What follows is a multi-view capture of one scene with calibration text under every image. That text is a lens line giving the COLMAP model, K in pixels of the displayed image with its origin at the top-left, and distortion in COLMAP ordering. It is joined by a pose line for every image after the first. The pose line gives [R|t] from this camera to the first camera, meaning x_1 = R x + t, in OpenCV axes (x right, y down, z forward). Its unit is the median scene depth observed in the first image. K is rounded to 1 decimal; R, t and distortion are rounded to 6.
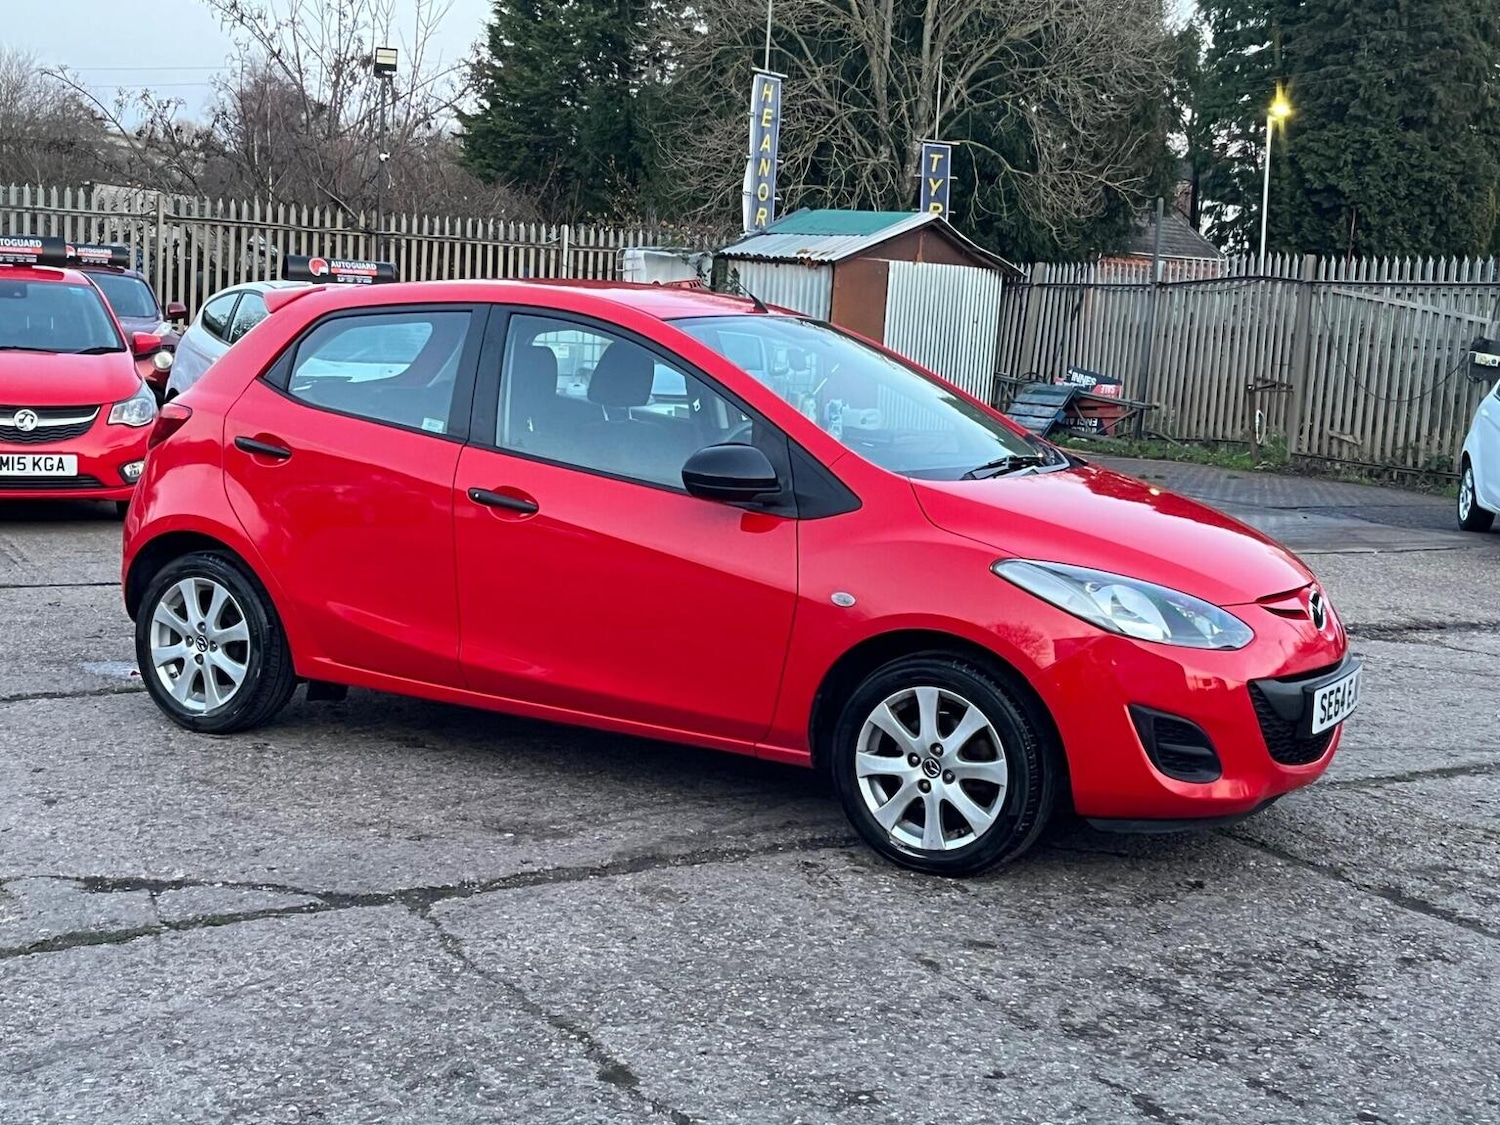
lens RADIAL K [[1954.5, 0, 746.3], [0, 1954.5, 562.7], [0, 0, 1]] dist [0.137418, -0.444791]
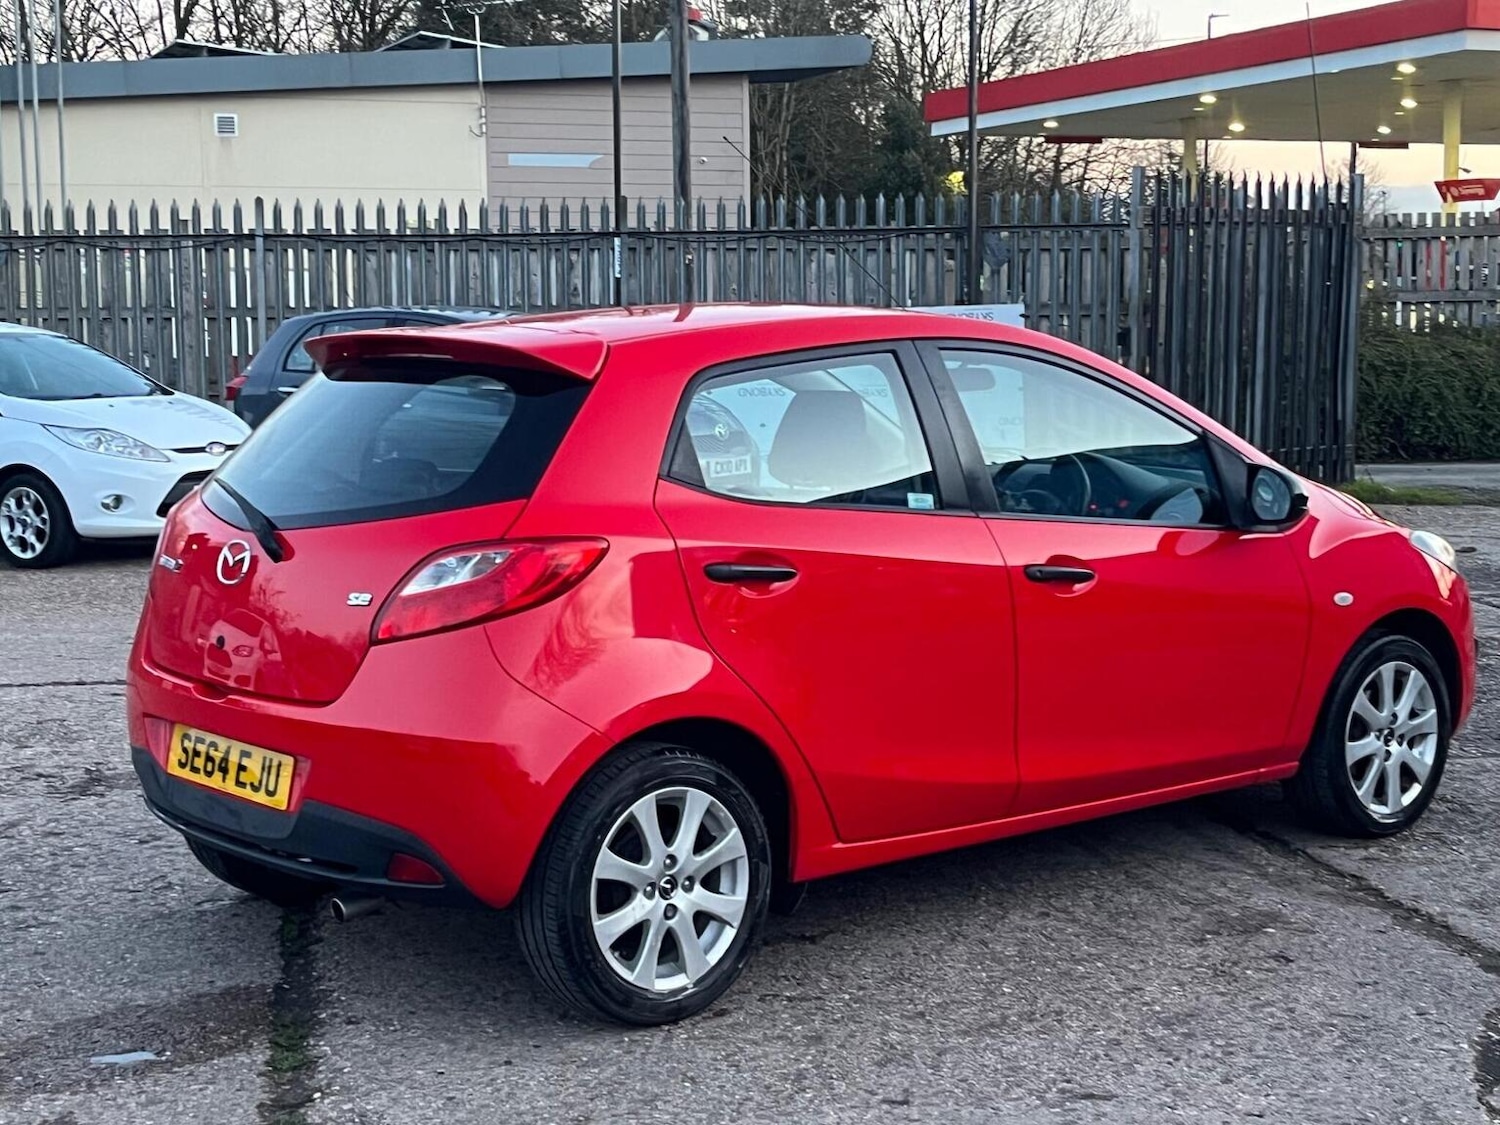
lens RADIAL K [[2306.8, 0, 740.5], [0, 2306.8, 567.8], [0, 0, 1]] dist [0.178361, -0.681475]
pose [[0.348566, -0.157207, 0.924006, -0.987593], [0.145367, 0.982972, 0.112402, -0.150262], [-0.925943, 0.095141, 0.365483, 0.705245]]
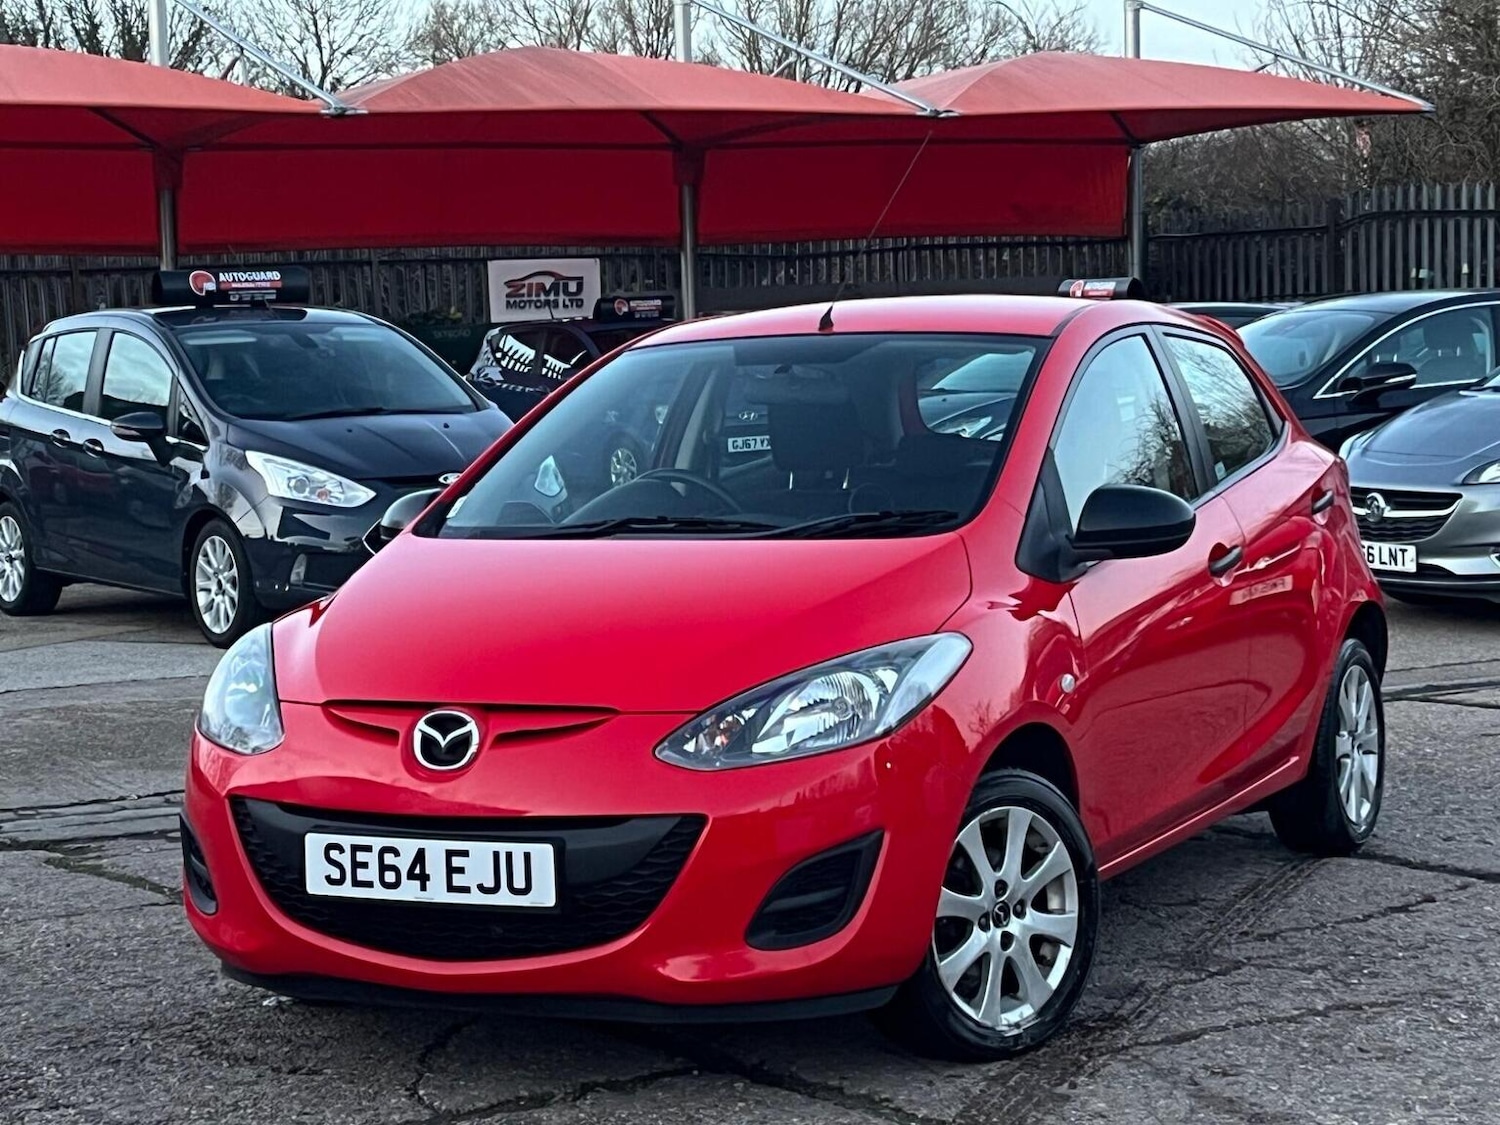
lens RADIAL K [[3146.9, 0, 747.7], [0, 3146.9, 593.8], [0, 0, 1]] dist [0.138270, 0.023222]
pose [[0.059349, 0.034751, -0.997632, 1.213786], [-0.094083, 0.995140, 0.029068, -0.059339], [0.993794, 0.092136, 0.062330, 0.904369]]
